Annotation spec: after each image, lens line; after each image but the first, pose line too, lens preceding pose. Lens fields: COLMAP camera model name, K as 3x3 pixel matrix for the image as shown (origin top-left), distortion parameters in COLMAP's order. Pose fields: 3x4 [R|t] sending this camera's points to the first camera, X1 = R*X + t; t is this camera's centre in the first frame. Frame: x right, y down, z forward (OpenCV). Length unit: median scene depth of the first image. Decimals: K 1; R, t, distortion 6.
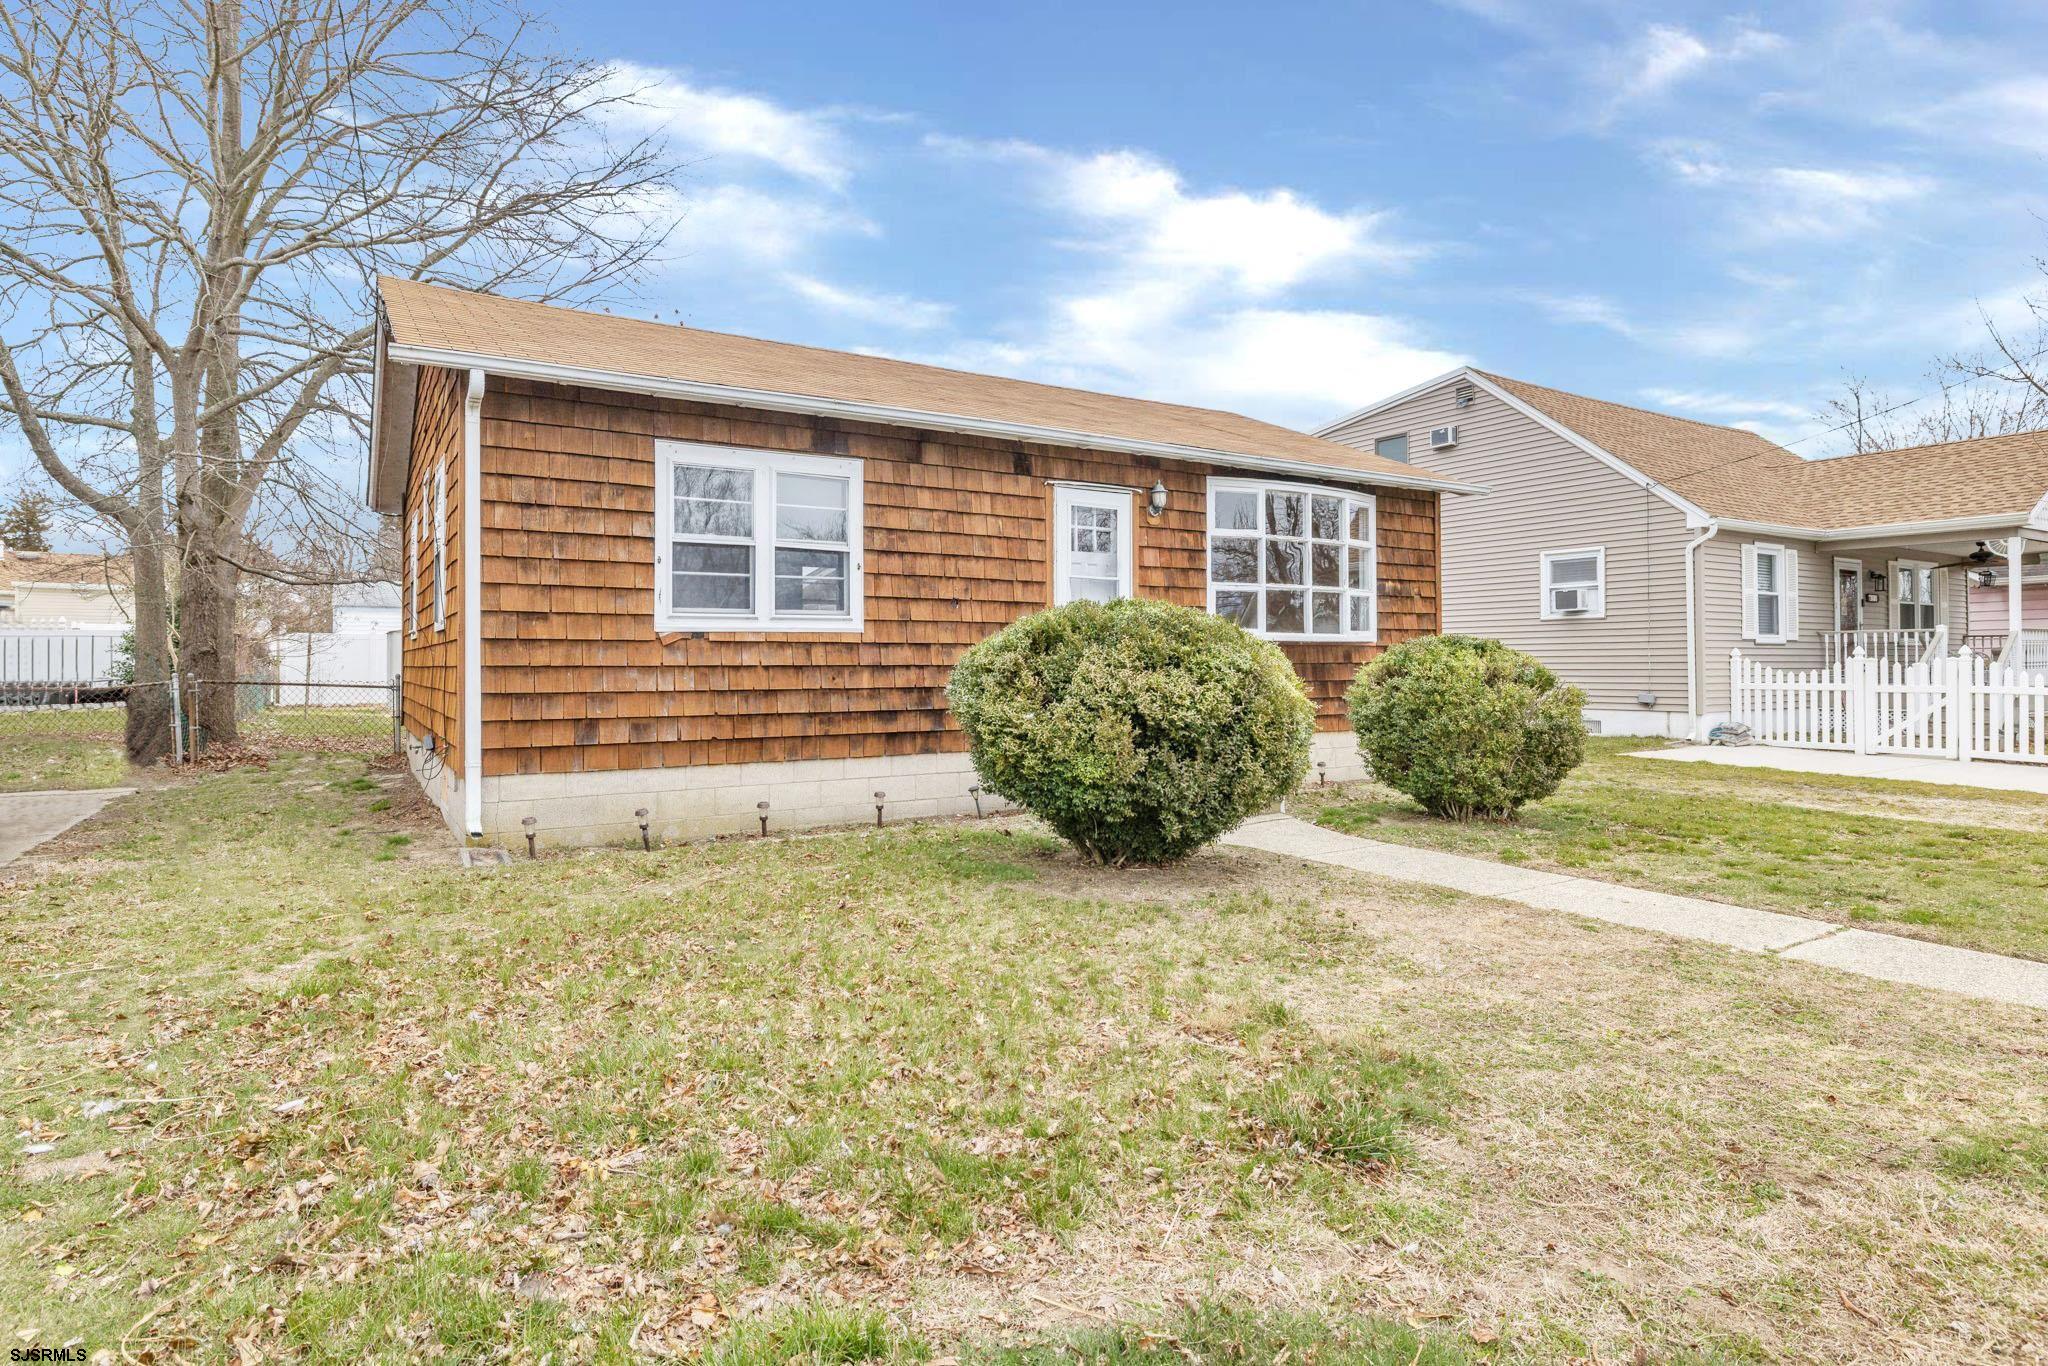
lens RADIAL K [[1084.2, 0, 1000.0], [0, 1084.2, 638.8], [0, 0, 1]] dist [-0.002218, 0.000115]
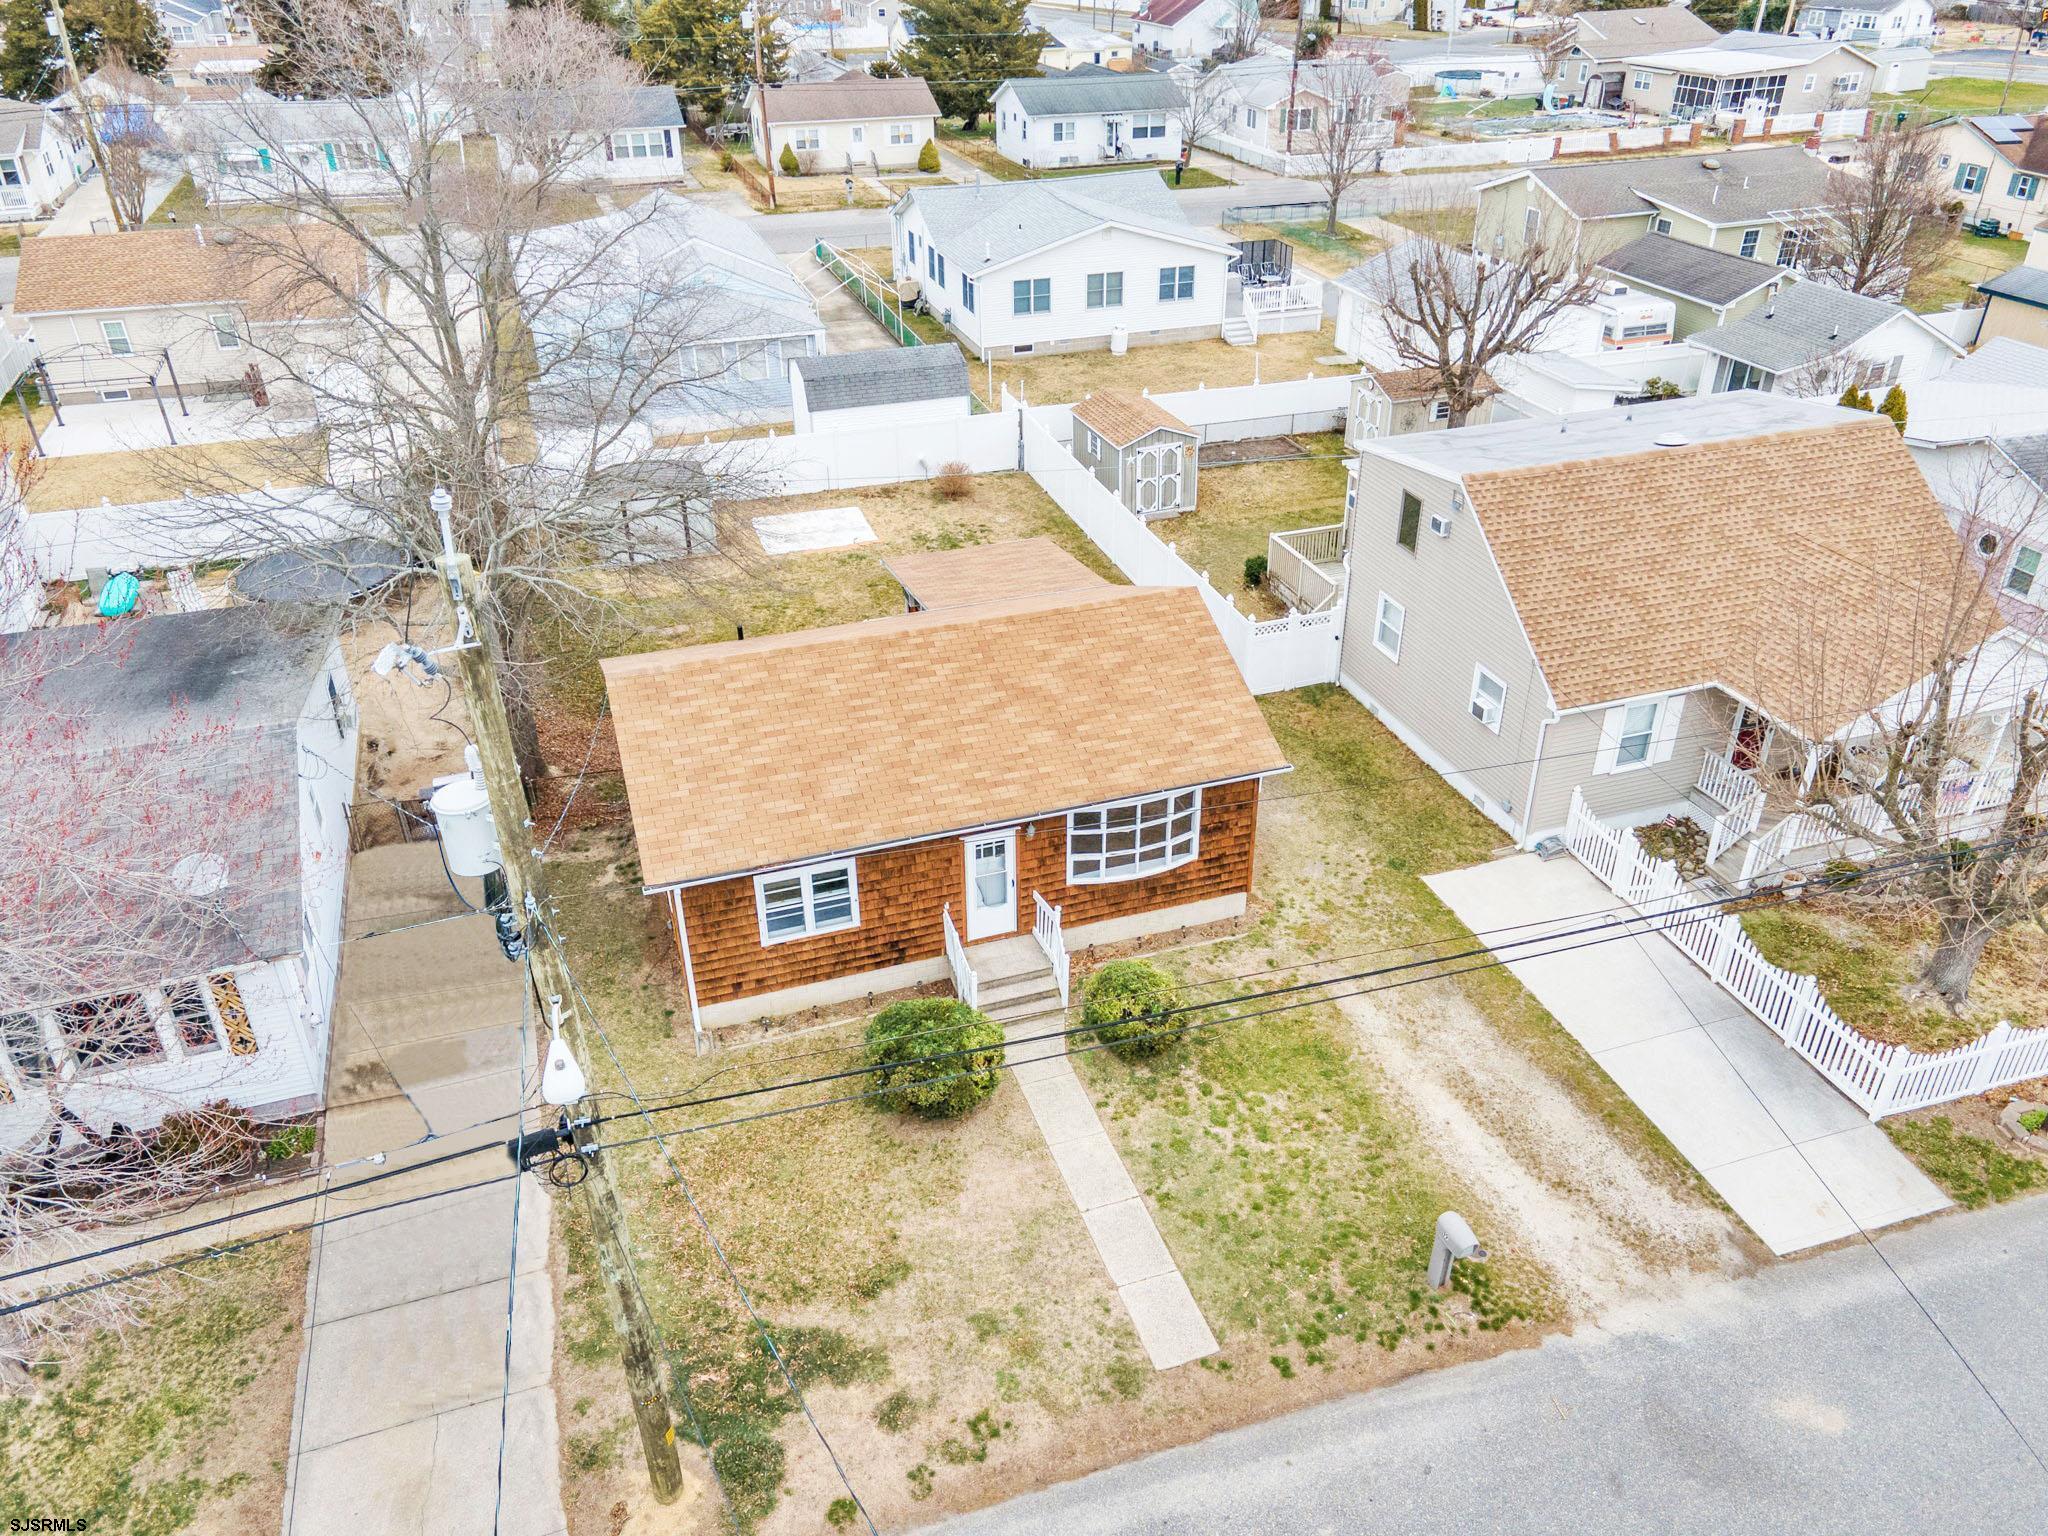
lens RADIAL K [[1507.6, 0, 1024.0], [0, 1507.6, 768.0], [0, 0, 1]] dist [0.062284, -0.064184]
pose [[0.975119, 0.109732, -0.192617, 0.679581], [0.009238, 0.848024, 0.529877, -1.733197], [0.221489, -0.518472, 0.825911, -1.121076]]
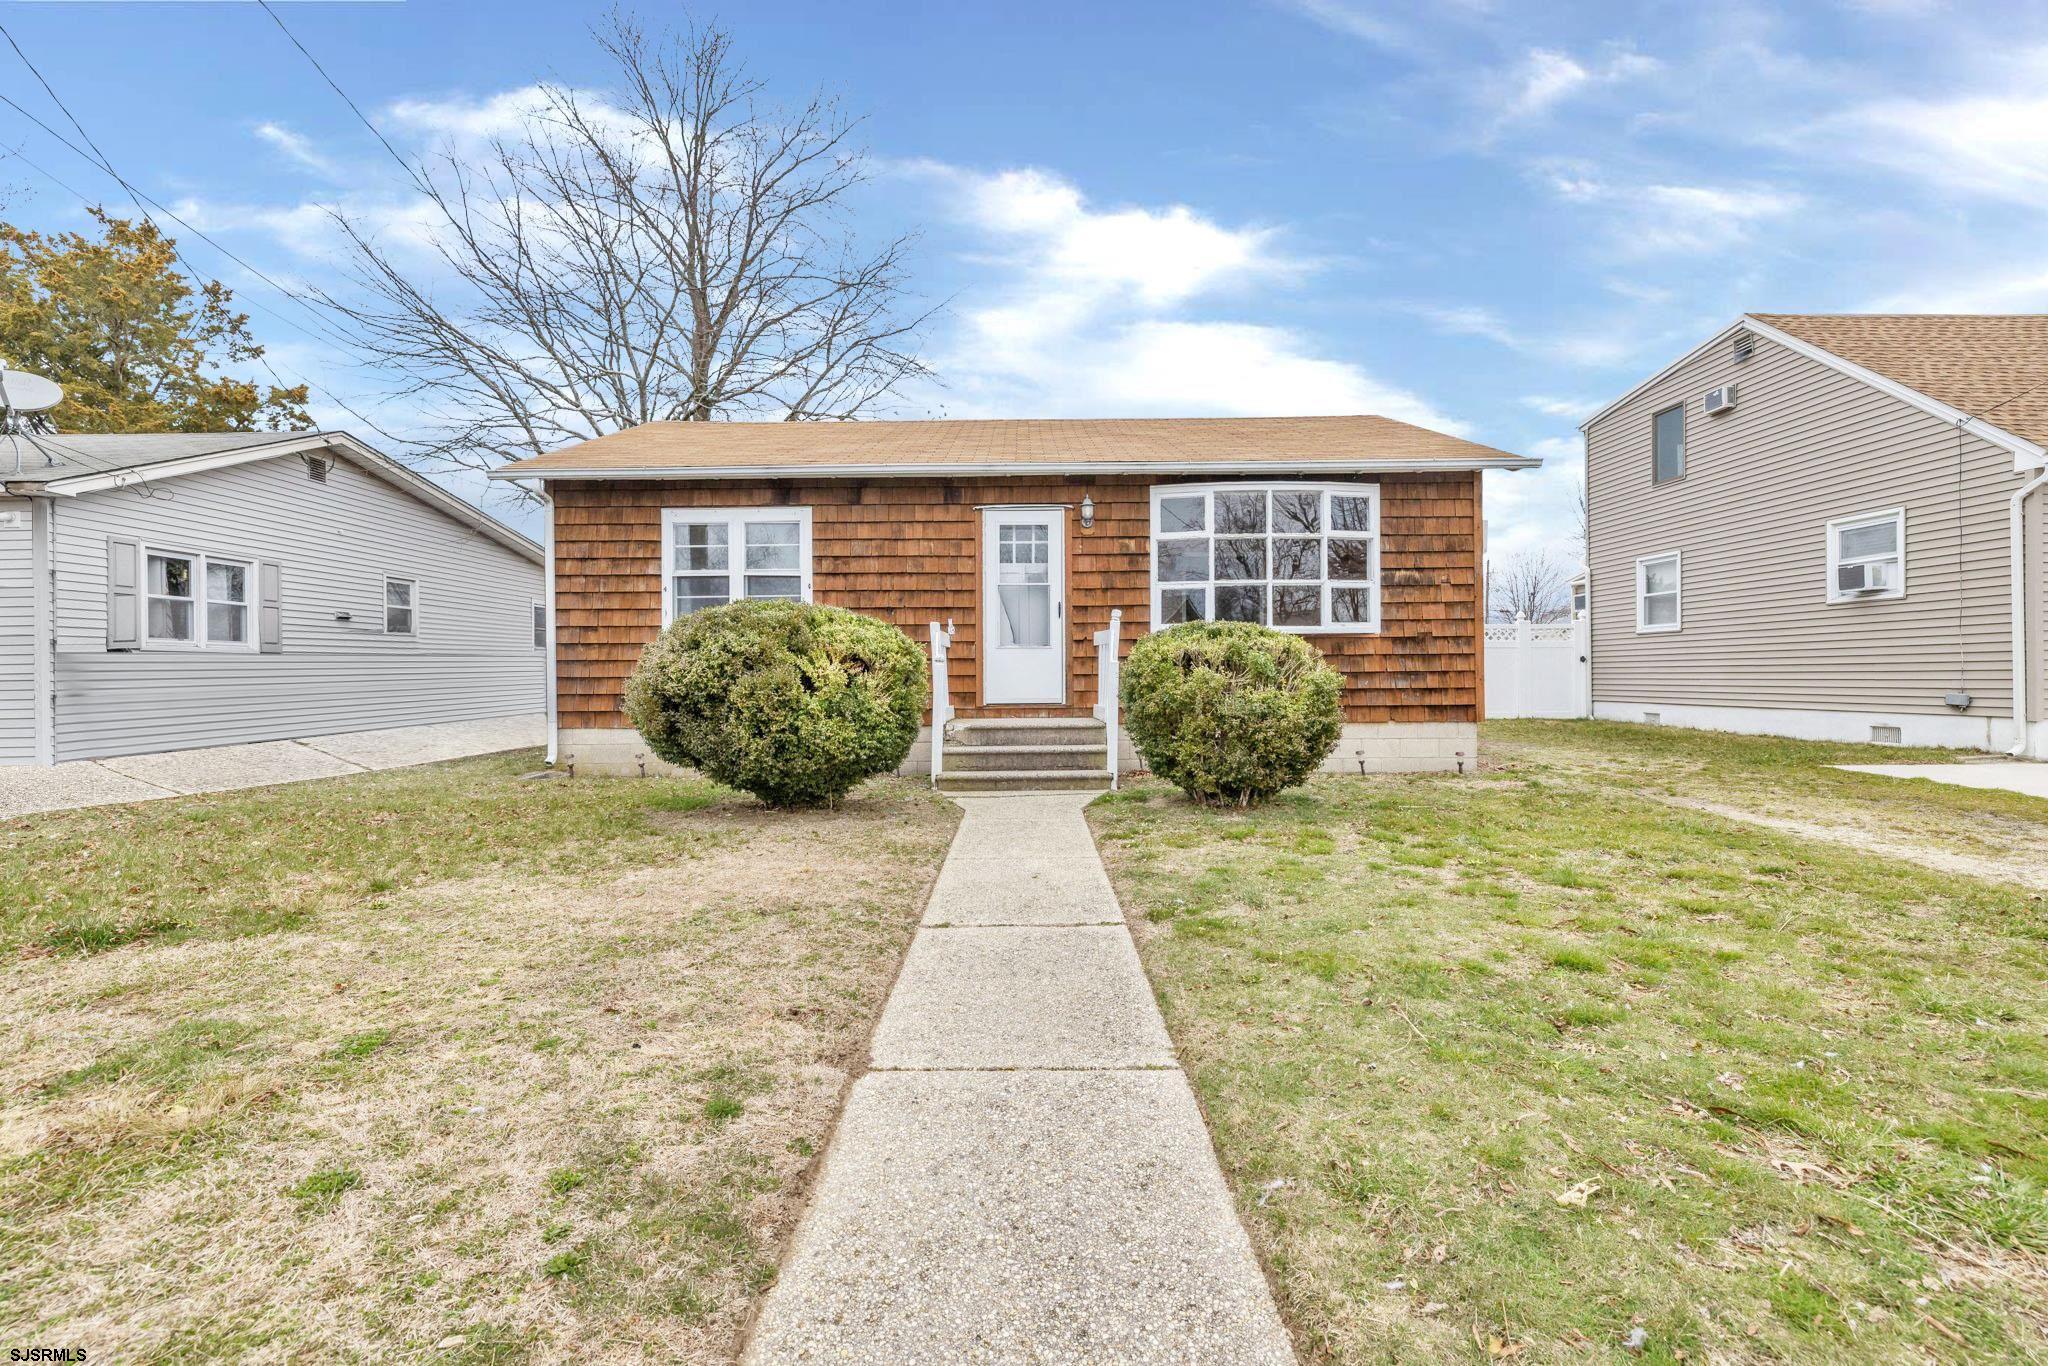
lens RADIAL K [[880.7, 0, 1015.9], [0, 880.7, 676.3], [0, 0, 1]] dist [-0.000332, 0.000295]
pose [[0.847100, -0.003349, -0.531423, 0.650789], [0.016589, 0.999659, 0.020144, 0.027203], [0.531175, -0.025880, 0.846867, 0.195933]]
